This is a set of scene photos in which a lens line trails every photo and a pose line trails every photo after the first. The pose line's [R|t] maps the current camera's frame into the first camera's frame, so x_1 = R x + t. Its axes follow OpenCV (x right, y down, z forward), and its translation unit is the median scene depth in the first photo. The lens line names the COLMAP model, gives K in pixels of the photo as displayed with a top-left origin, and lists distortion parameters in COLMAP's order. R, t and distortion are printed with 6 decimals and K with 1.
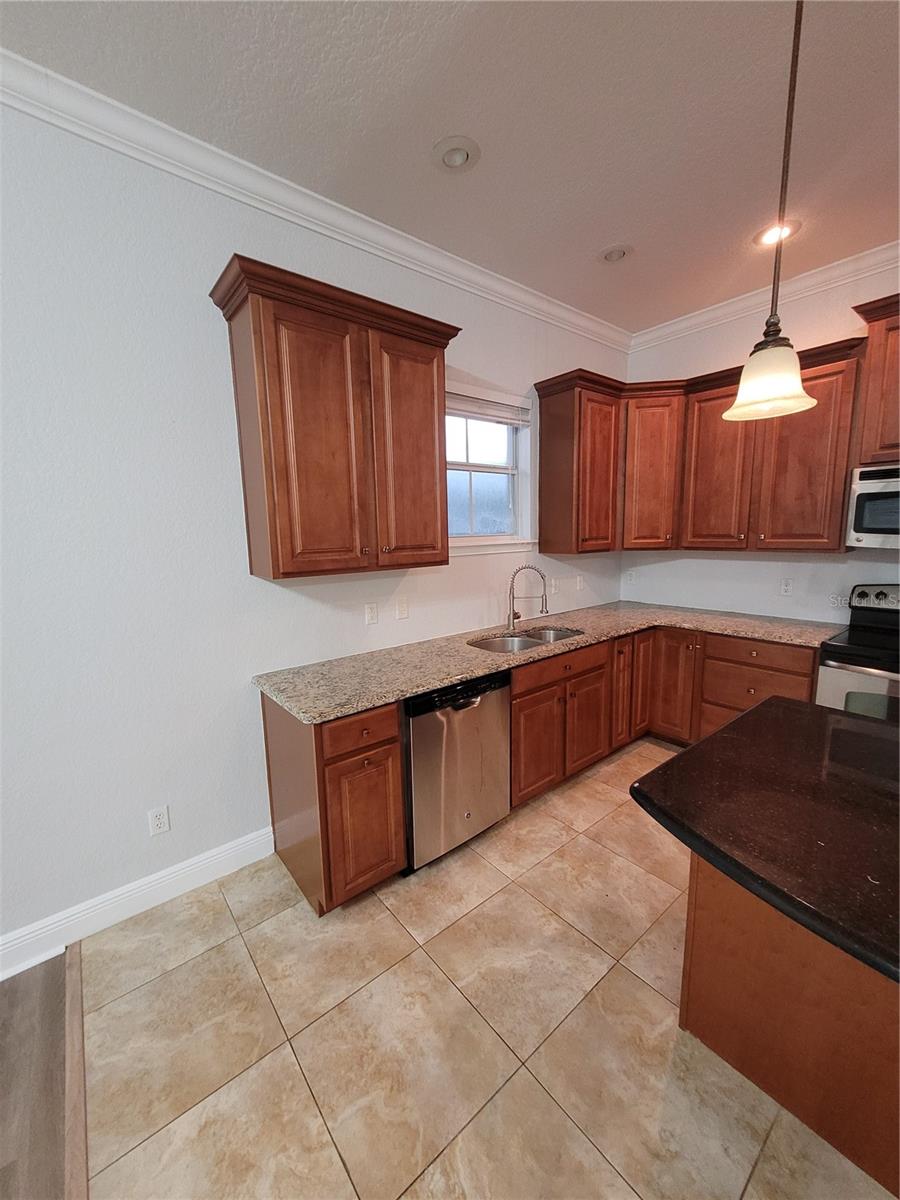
lens RADIAL K [[465.1, 0, 439.5], [0, 465.1, 597.4], [0, 0, 1]] dist [0.007579, -0.002352]
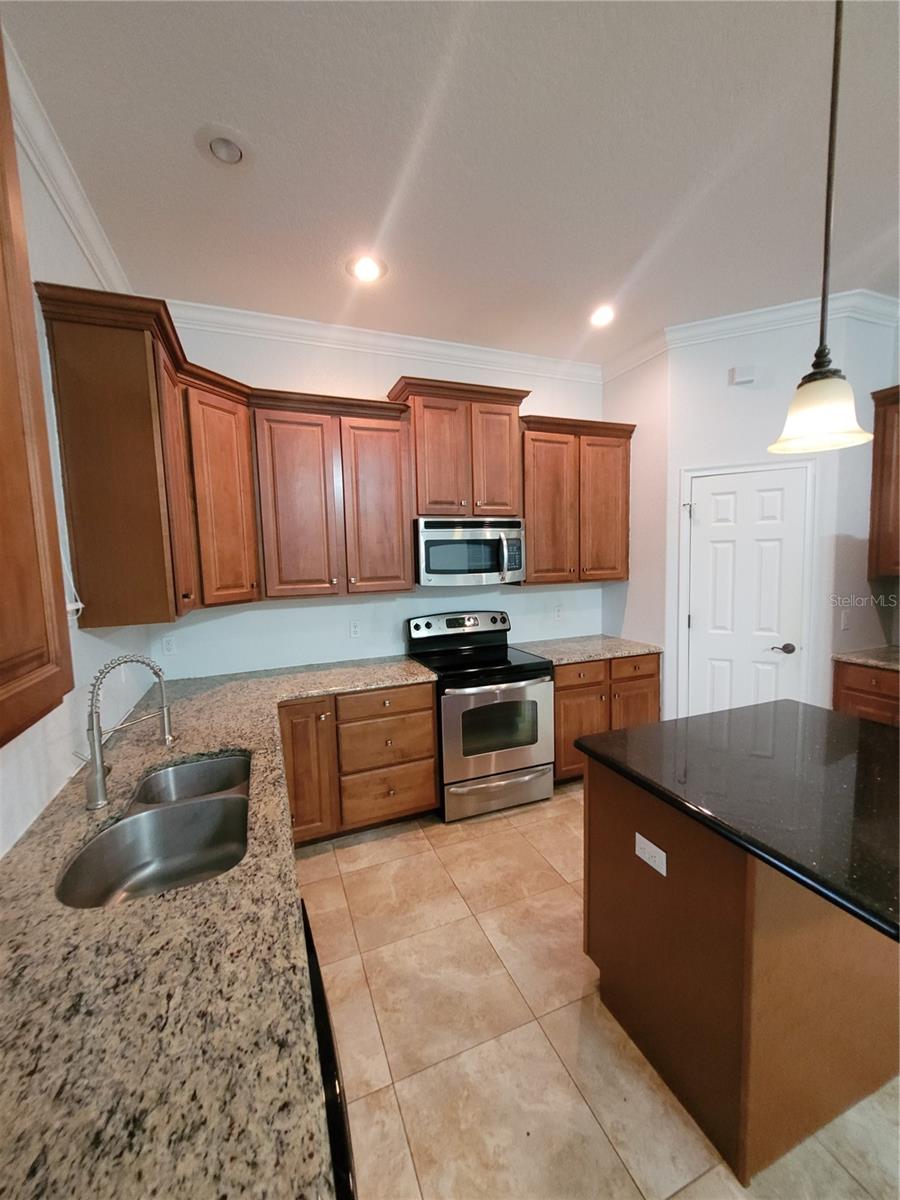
lens RADIAL K [[465.1, 0, 442.2], [0, 465.1, 596.3], [0, 0, 1]] dist [0.007579, -0.002352]
pose [[0.297733, -0.066967, 0.952297, -0.213065], [0.158991, 0.987083, 0.019706, -0.112750], [-0.941317, 0.145539, 0.304535, 0.699249]]
